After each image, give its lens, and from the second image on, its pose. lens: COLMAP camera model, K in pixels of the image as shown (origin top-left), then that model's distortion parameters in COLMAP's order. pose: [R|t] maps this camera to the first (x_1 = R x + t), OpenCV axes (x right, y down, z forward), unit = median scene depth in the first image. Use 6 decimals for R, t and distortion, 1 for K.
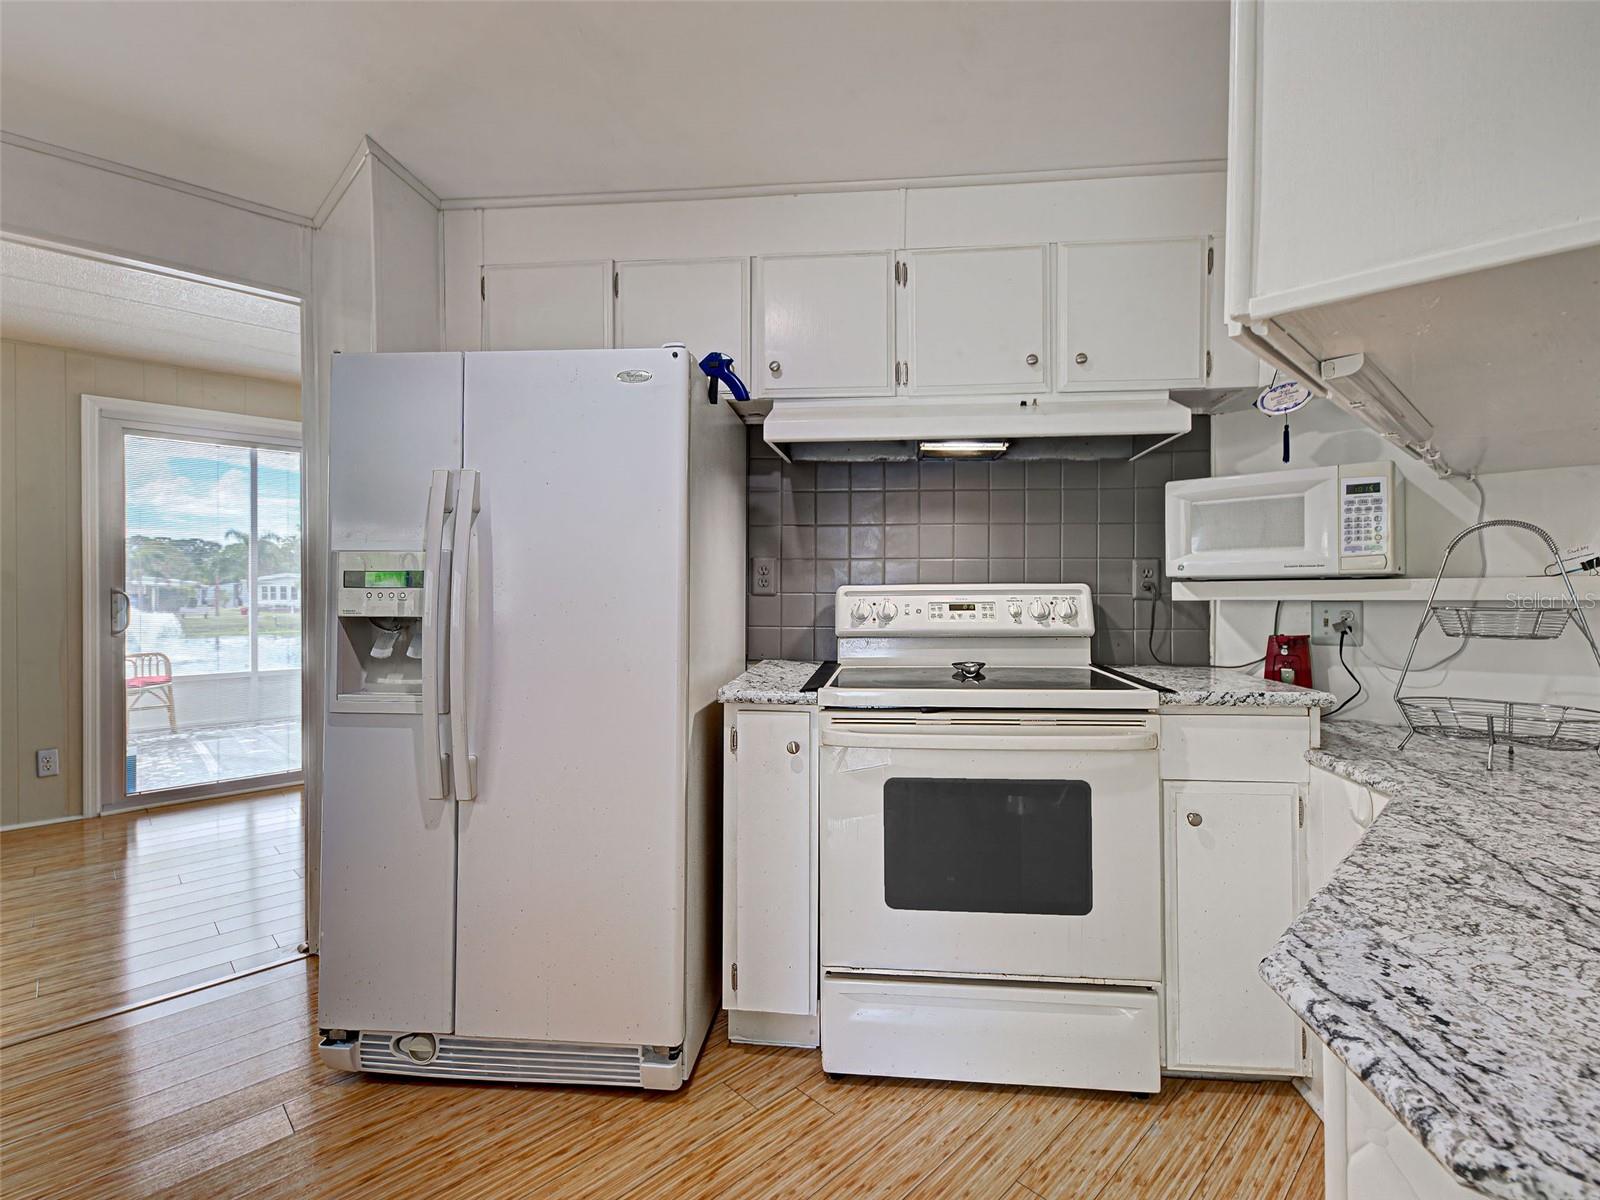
lens RADIAL K [[755.9, 0, 836.6], [0, 755.9, 592.6], [0, 0, 1]] dist [0.014315, -0.004955]
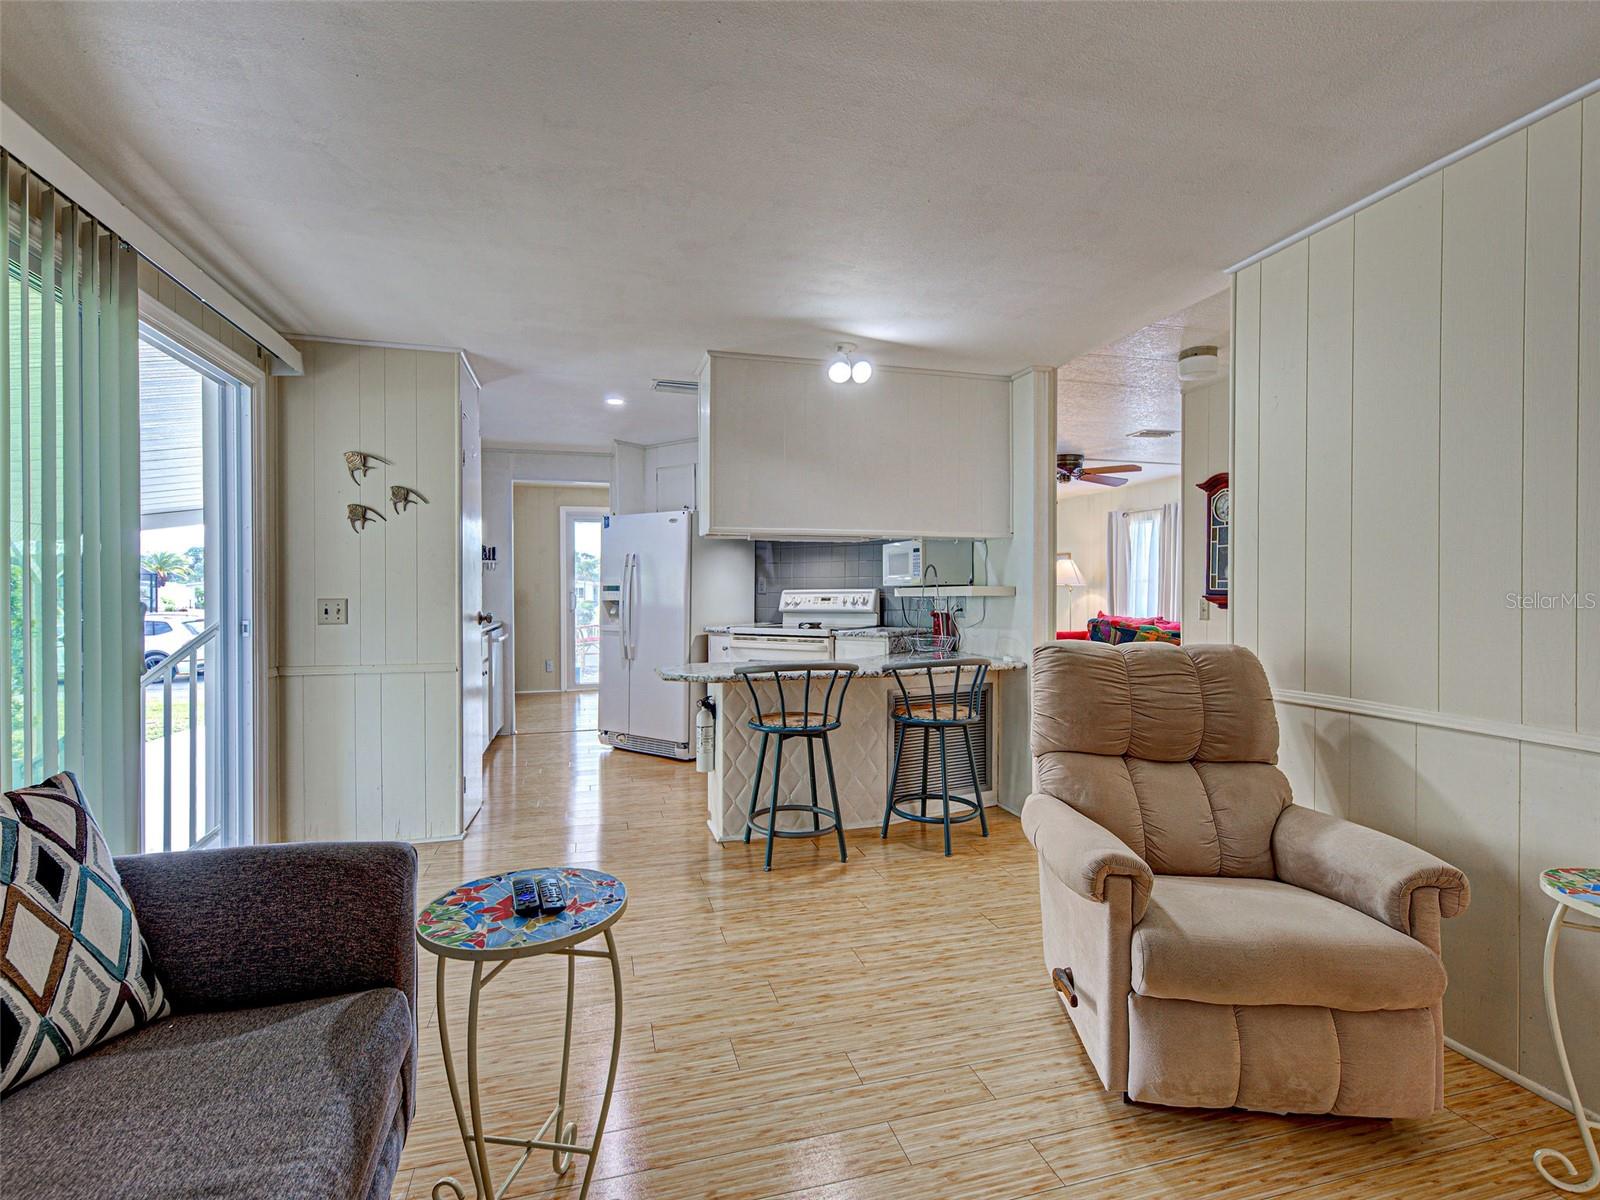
lens RADIAL K [[755.9, 0, 798.4], [0, 755.9, 593.2], [0, 0, 1]] dist [0.014315, -0.004955]
pose [[0.871191, 0.000249, -0.490944, 1.265802], [0.000742, 0.999998, 0.001822, -0.002835], [0.490943, -0.001952, 0.871189, -1.062857]]
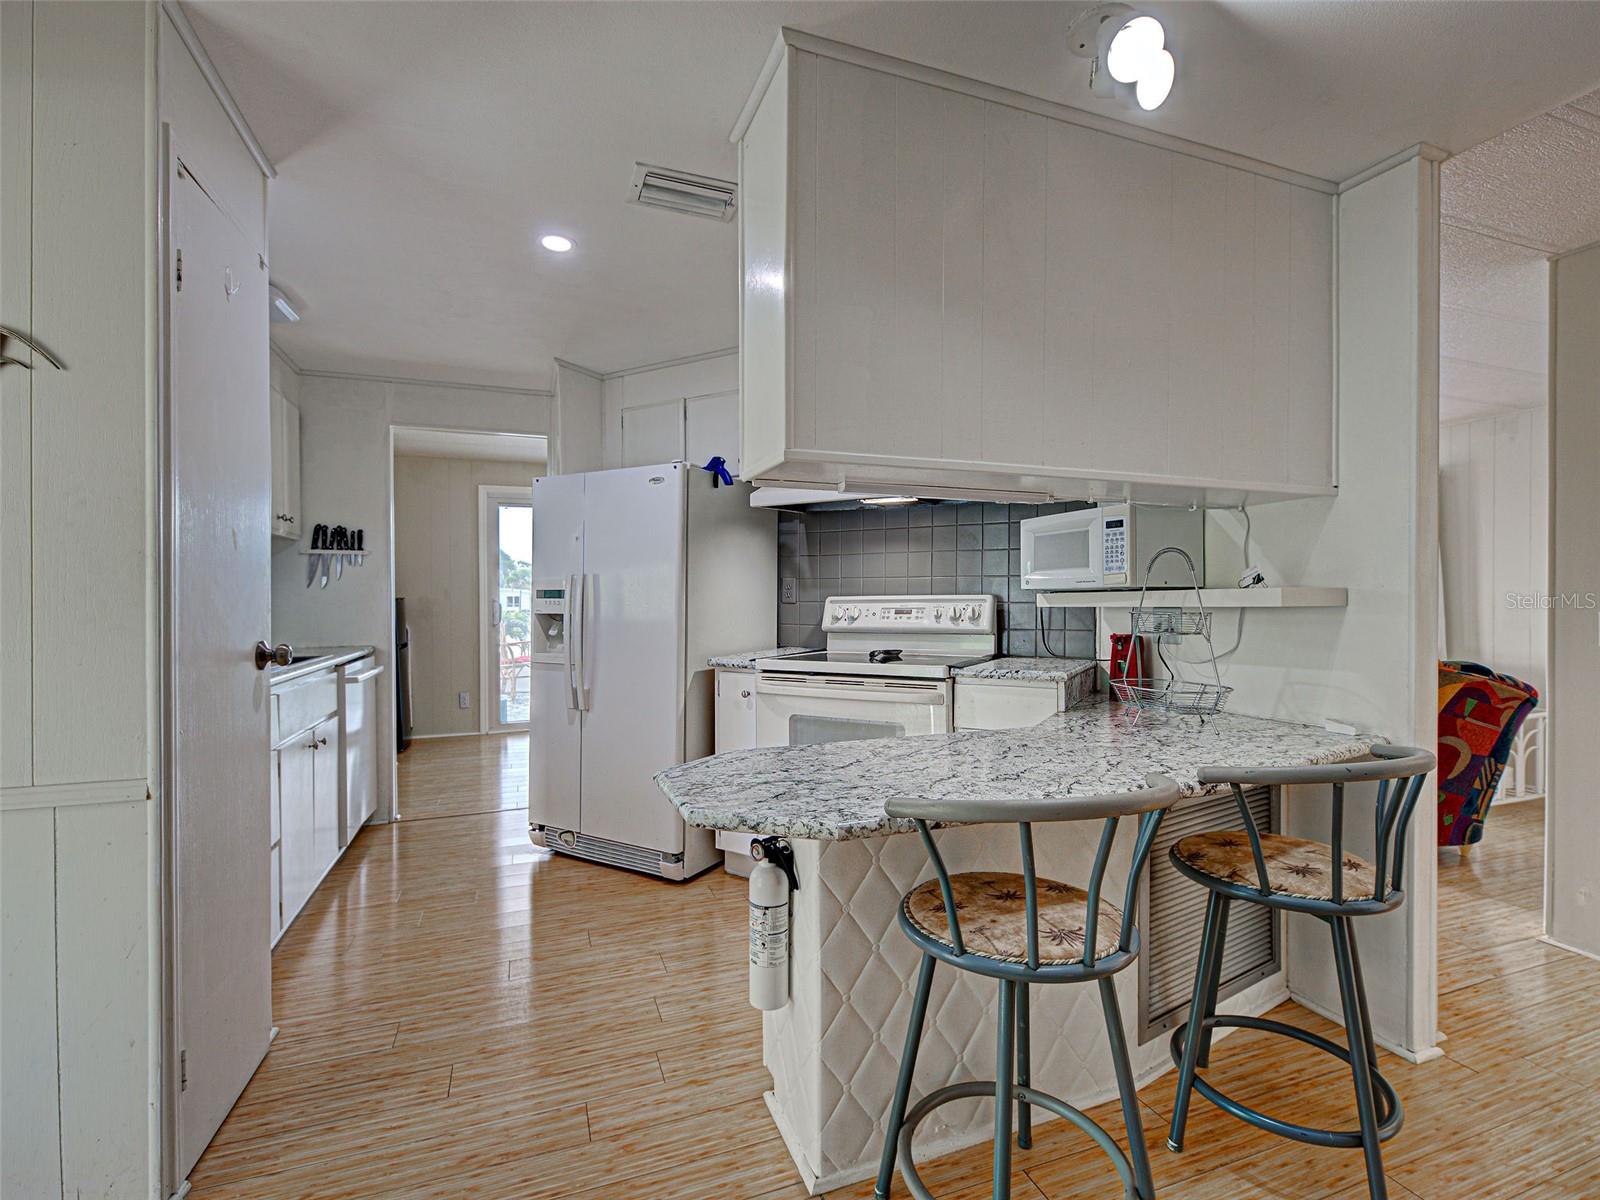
lens RADIAL K [[755.9, 0, 800.9], [0, 755.9, 607.1], [0, 0, 1]] dist [0.014315, -0.004955]
pose [[0.907241, 0.002735, -0.420603, 0.616068], [0.000652, 0.999969, 0.007909, -0.000188], [0.420611, -0.007449, 0.907210, -0.377560]]
